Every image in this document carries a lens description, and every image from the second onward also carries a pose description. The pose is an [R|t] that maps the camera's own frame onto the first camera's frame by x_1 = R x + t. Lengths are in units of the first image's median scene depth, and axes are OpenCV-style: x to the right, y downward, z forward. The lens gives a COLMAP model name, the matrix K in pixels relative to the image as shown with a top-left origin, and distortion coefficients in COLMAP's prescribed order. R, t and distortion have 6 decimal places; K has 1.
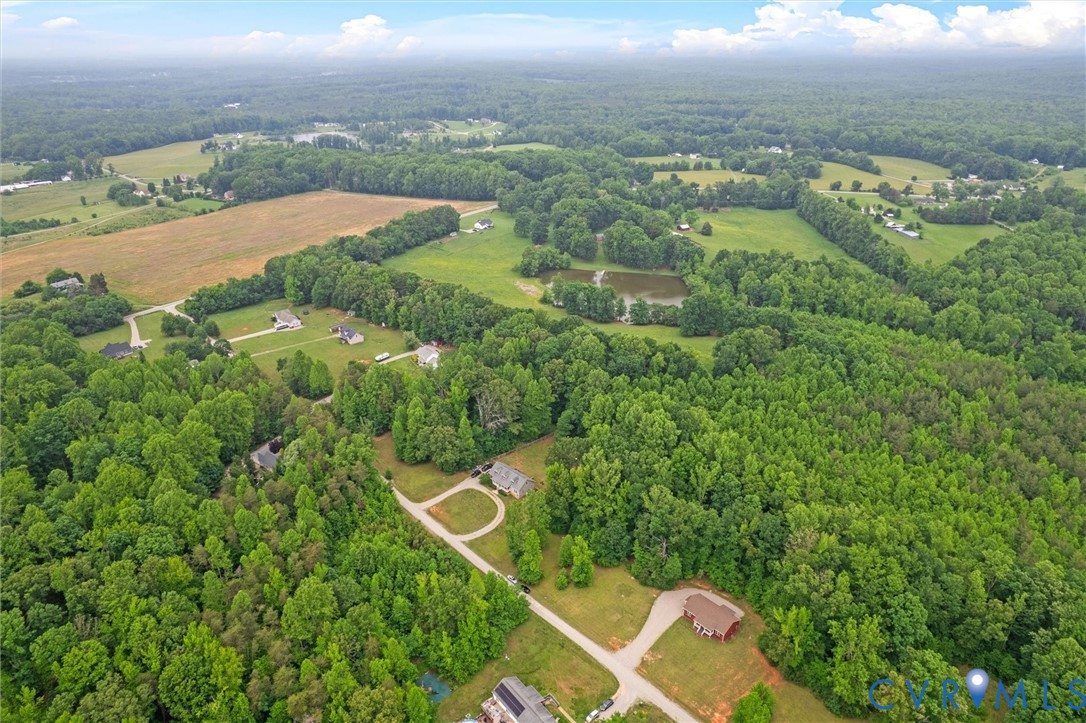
lens RADIAL K [[687.2, 0, 552.8], [0, 687.2, 365.0], [0, 0, 1]] dist [-0.074456, 0.060799]
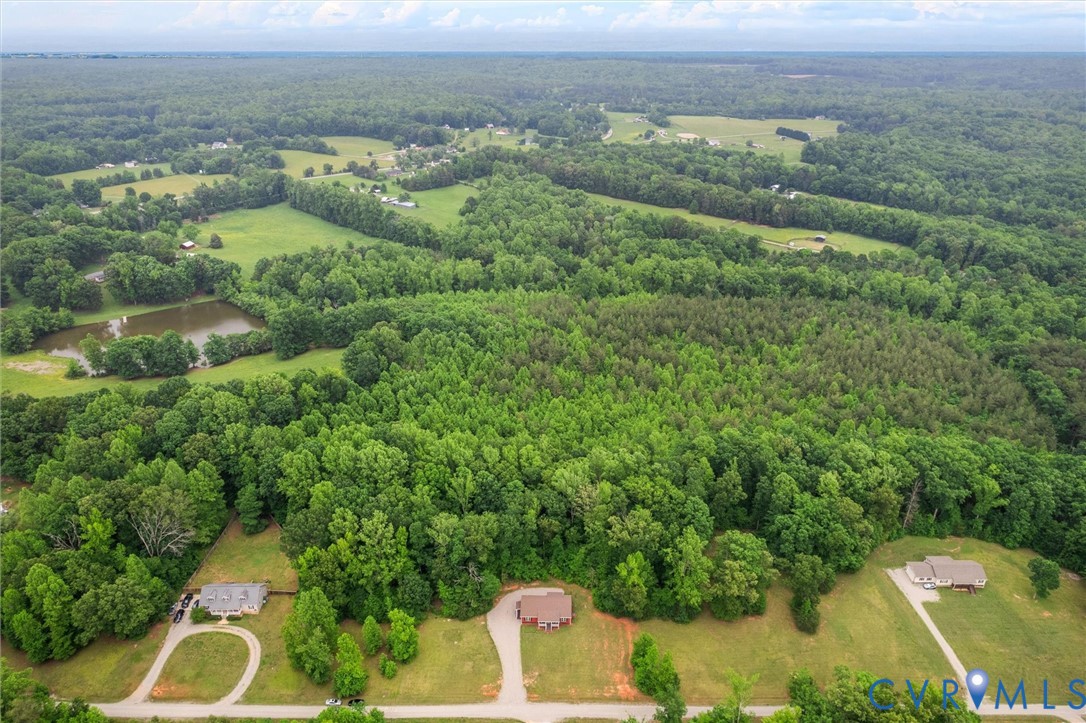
lens RADIAL K [[687.2, 0, 552.8], [0, 687.2, 365.0], [0, 0, 1]] dist [-0.074456, 0.060799]
pose [[0.693221, -0.319009, 0.646279, -0.122536], [0.307299, 0.941941, 0.135331, -0.041272], [-0.651929, 0.104787, 0.751005, 0.087768]]
